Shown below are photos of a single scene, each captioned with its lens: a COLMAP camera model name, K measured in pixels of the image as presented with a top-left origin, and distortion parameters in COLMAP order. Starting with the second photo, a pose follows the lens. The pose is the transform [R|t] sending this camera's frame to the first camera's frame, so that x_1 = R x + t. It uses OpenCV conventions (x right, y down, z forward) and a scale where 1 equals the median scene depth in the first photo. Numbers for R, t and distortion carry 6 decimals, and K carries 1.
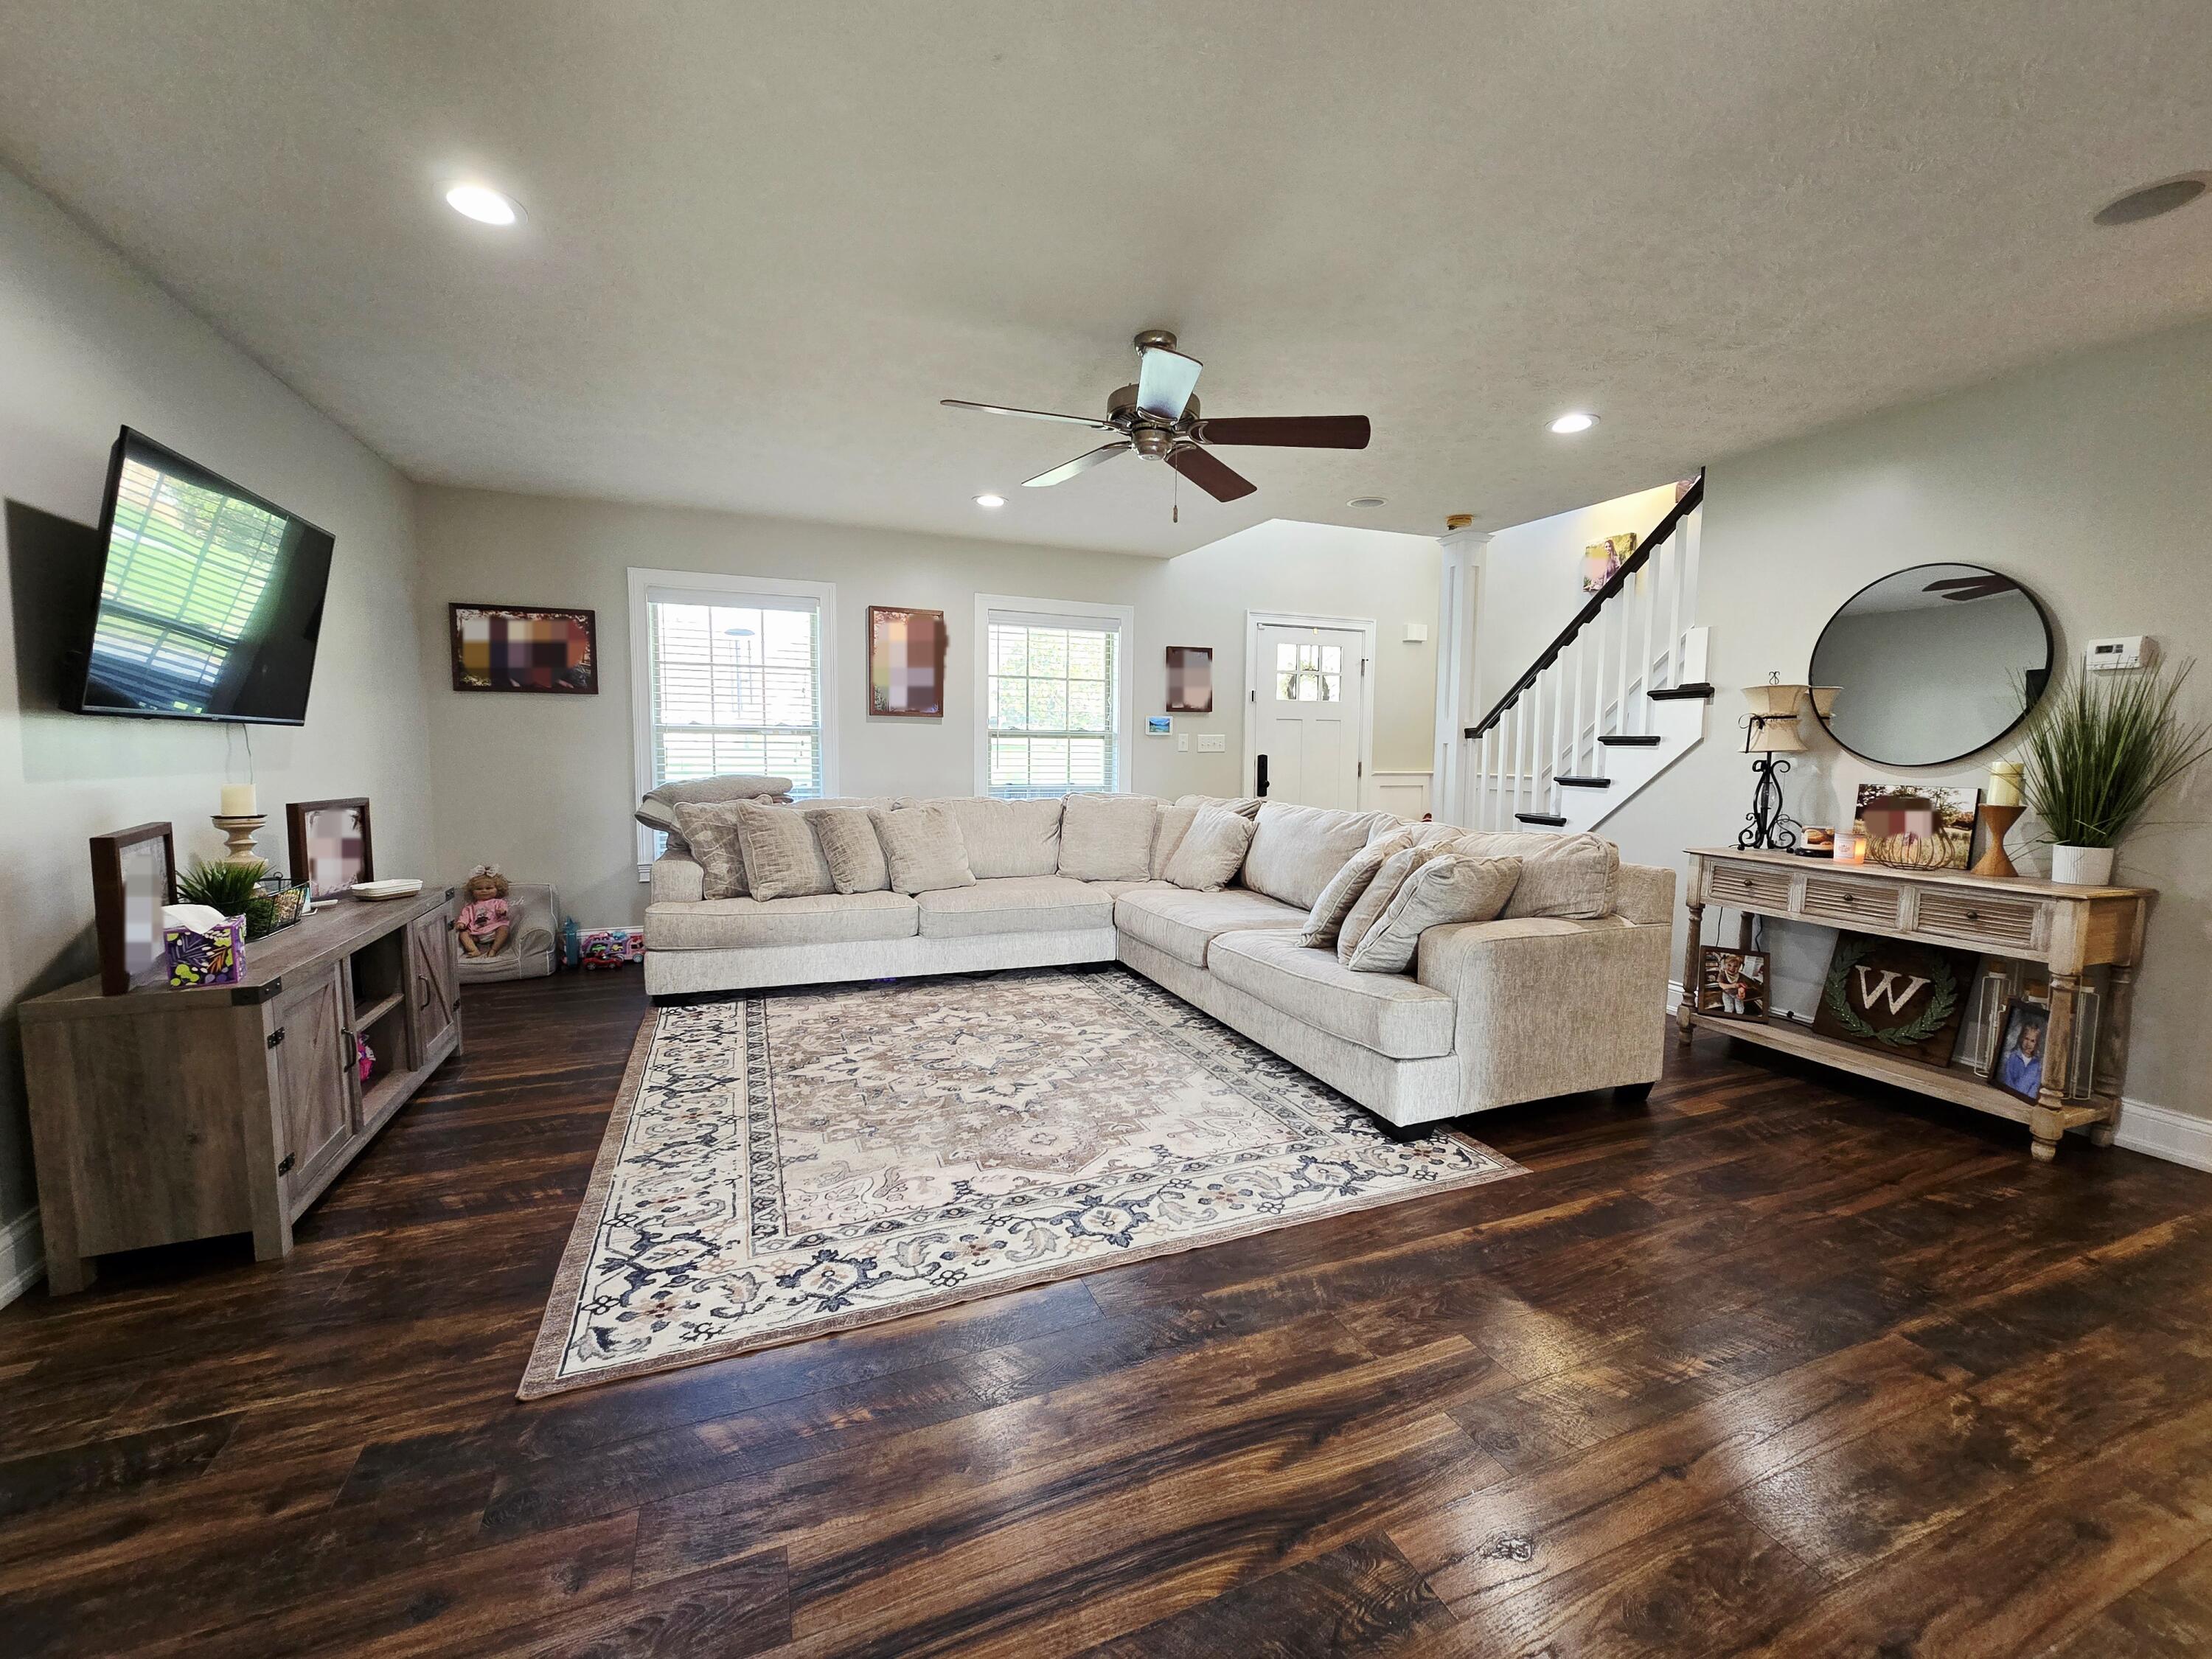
lens RADIAL K [[904.5, 0, 1112.1], [0, 904.5, 826.7], [0, 0, 1]] dist [-0.003316, -0.000771]
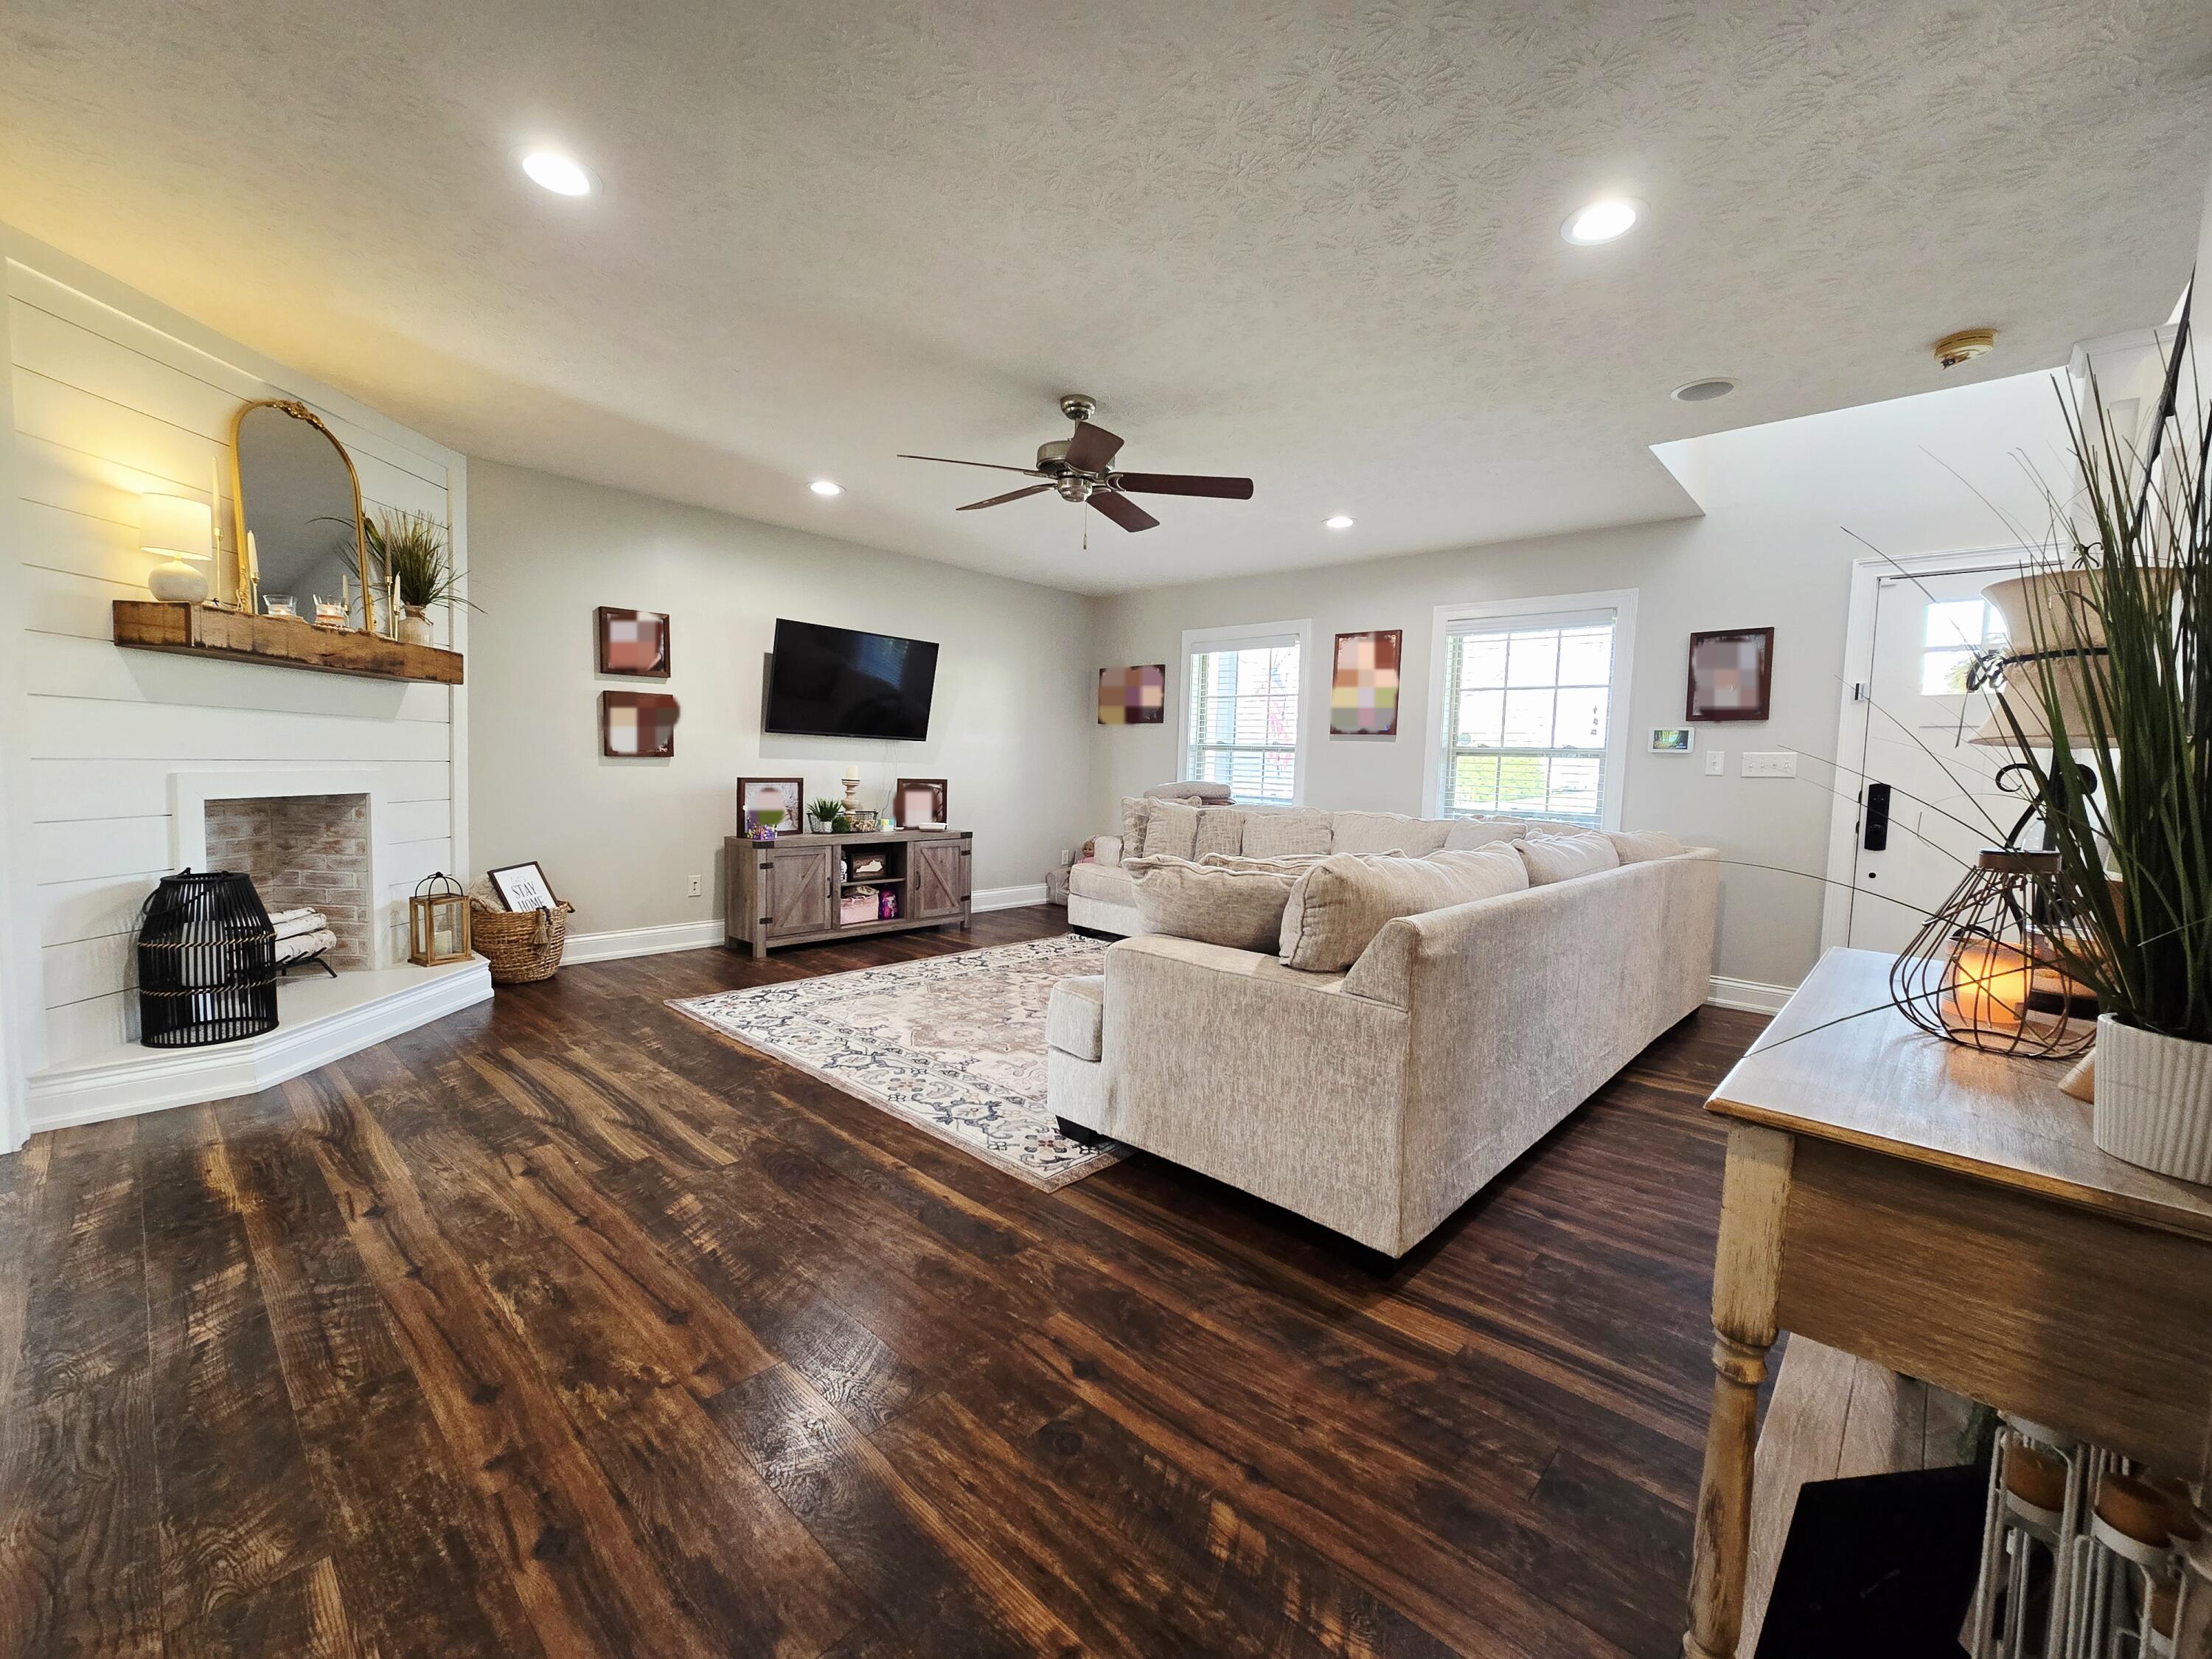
lens RADIAL K [[906.3, 0, 1106.0], [0, 906.3, 829.5], [0, 0, 1]] dist [-0.002600, -0.000041]
pose [[0.422775, 0.067421, -0.903723, 1.226647], [-0.108663, 0.993805, 0.023308, -0.009939], [0.899697, 0.088348, 0.427482, 0.597144]]
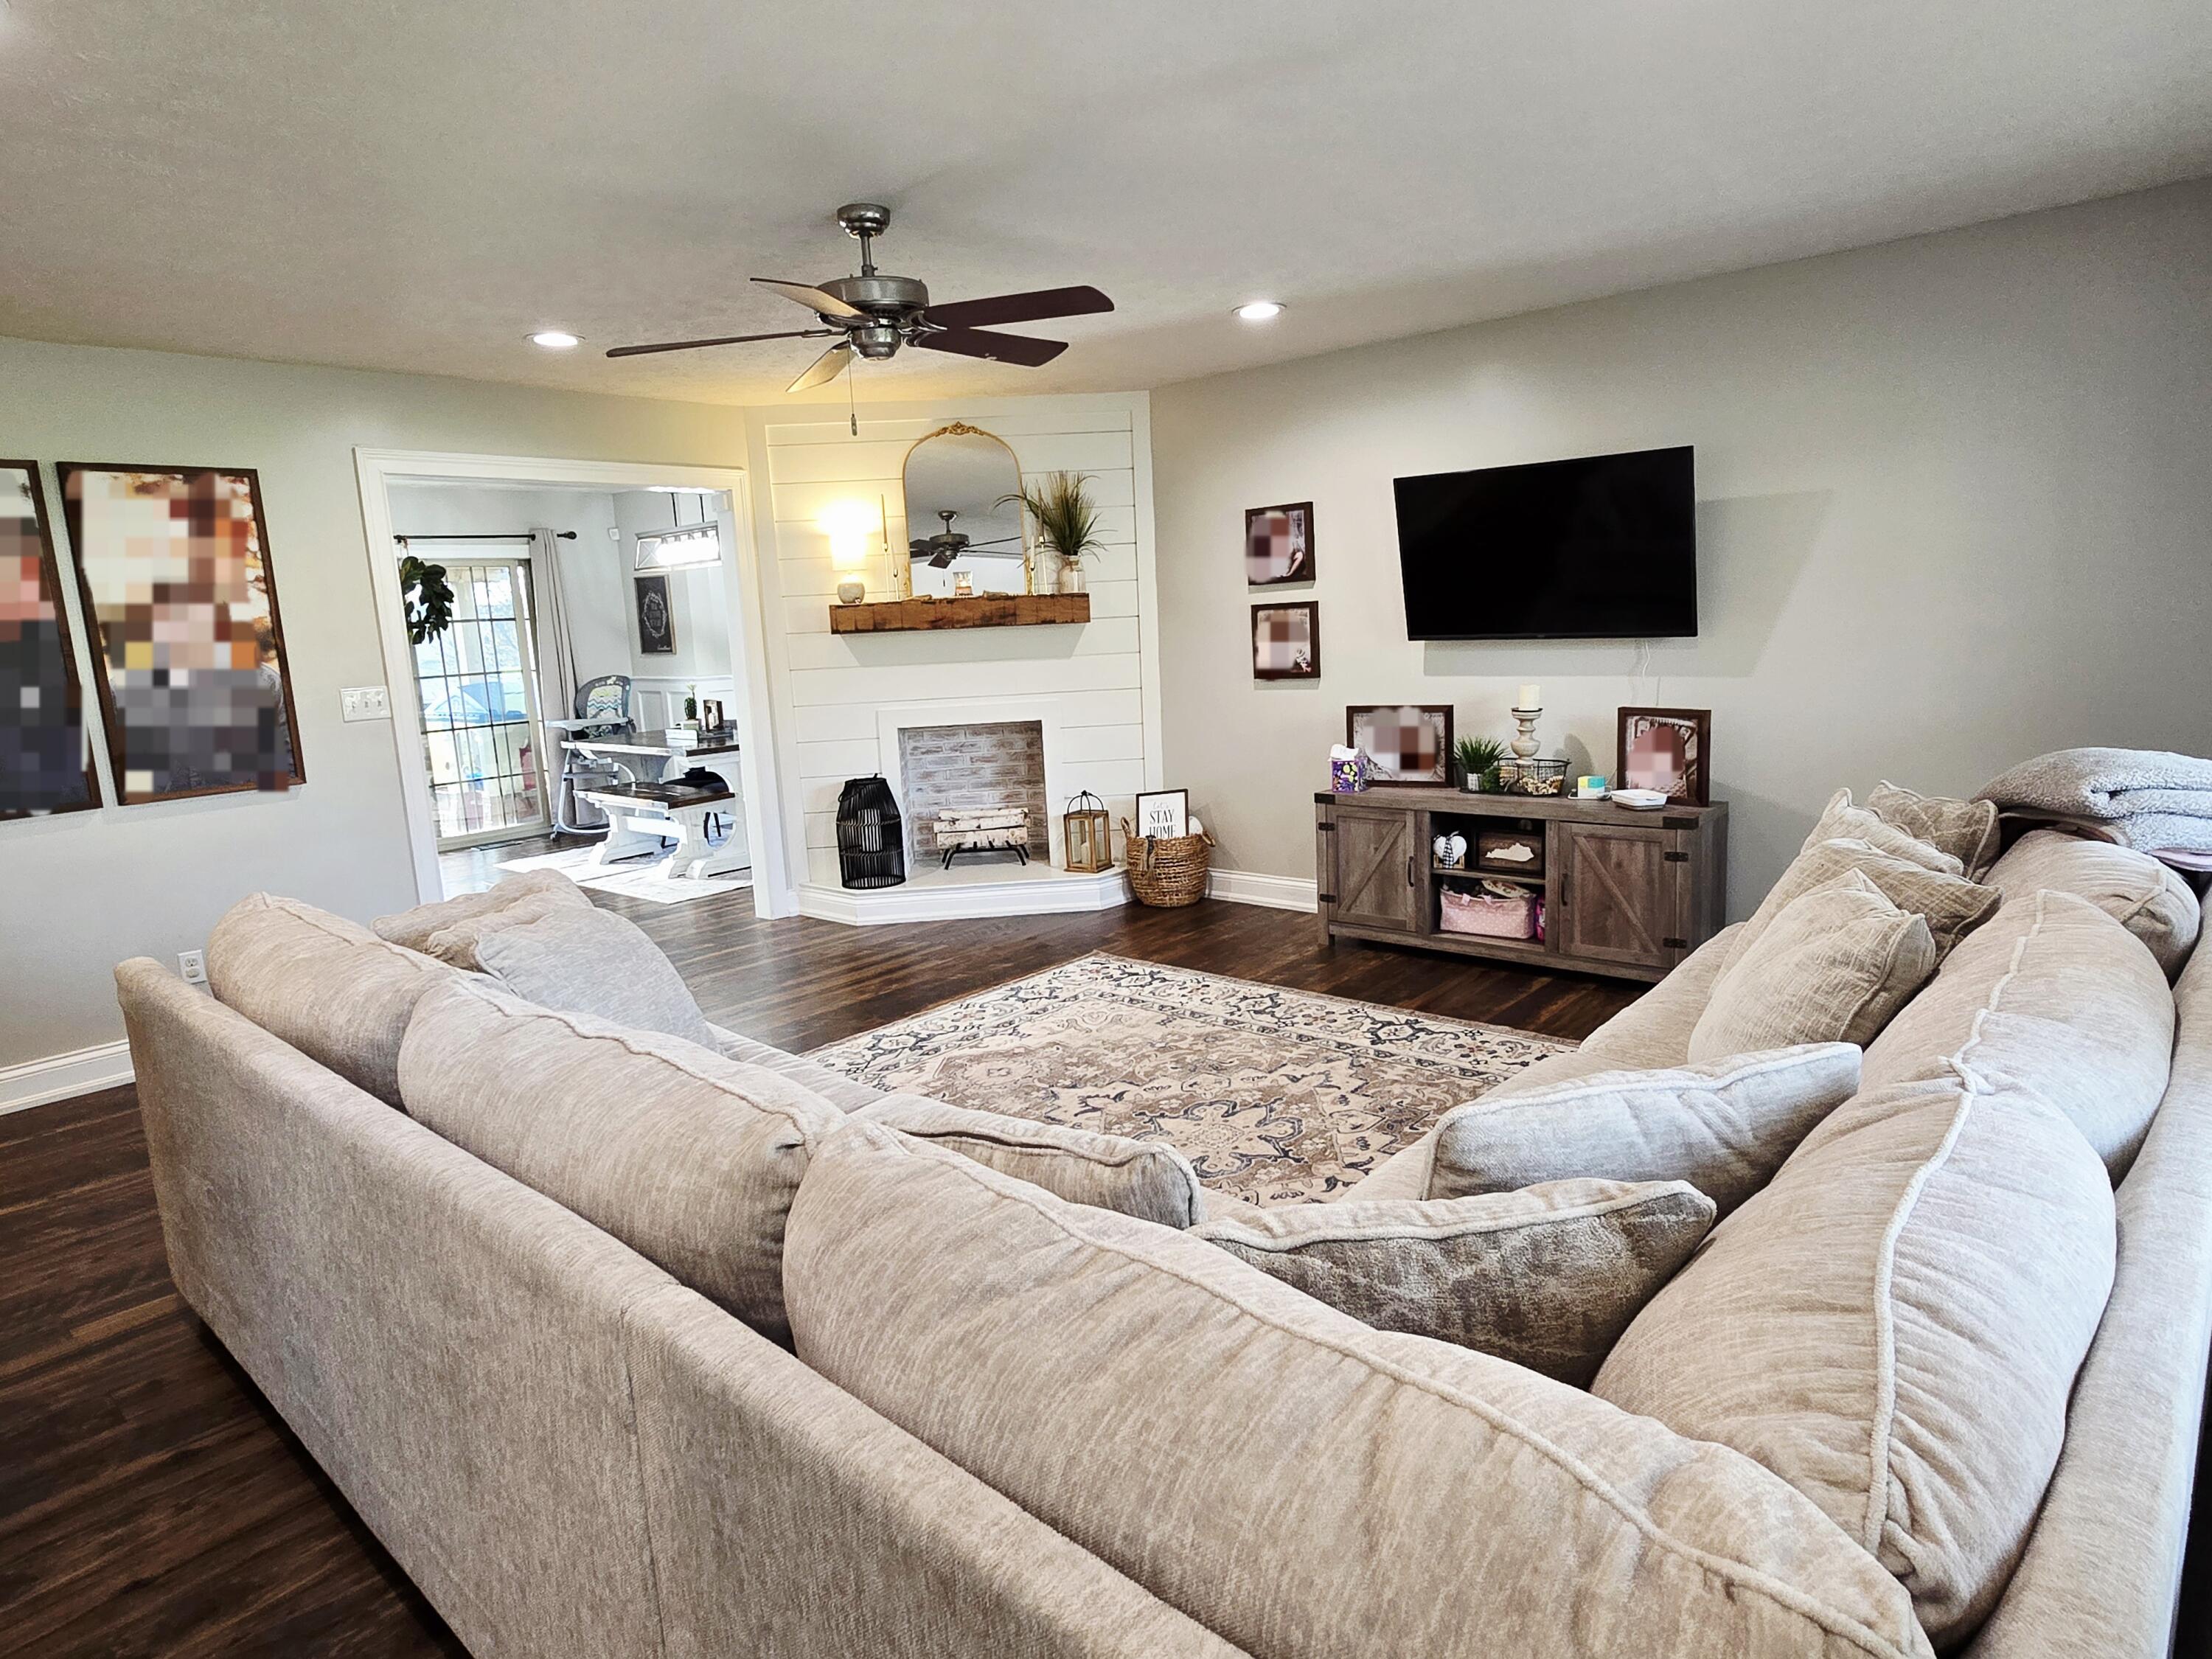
lens RADIAL K [[1261.7, 0, 1108.8], [0, 1261.7, 827.9], [0, 0, 1]] dist [-0.004919, -0.002622]
pose [[-0.895856, 0.109099, -0.430743, 0.413450], [-0.000137, 0.969321, 0.245796, -0.290735], [0.444344, 0.220257, -0.868358, 2.291428]]
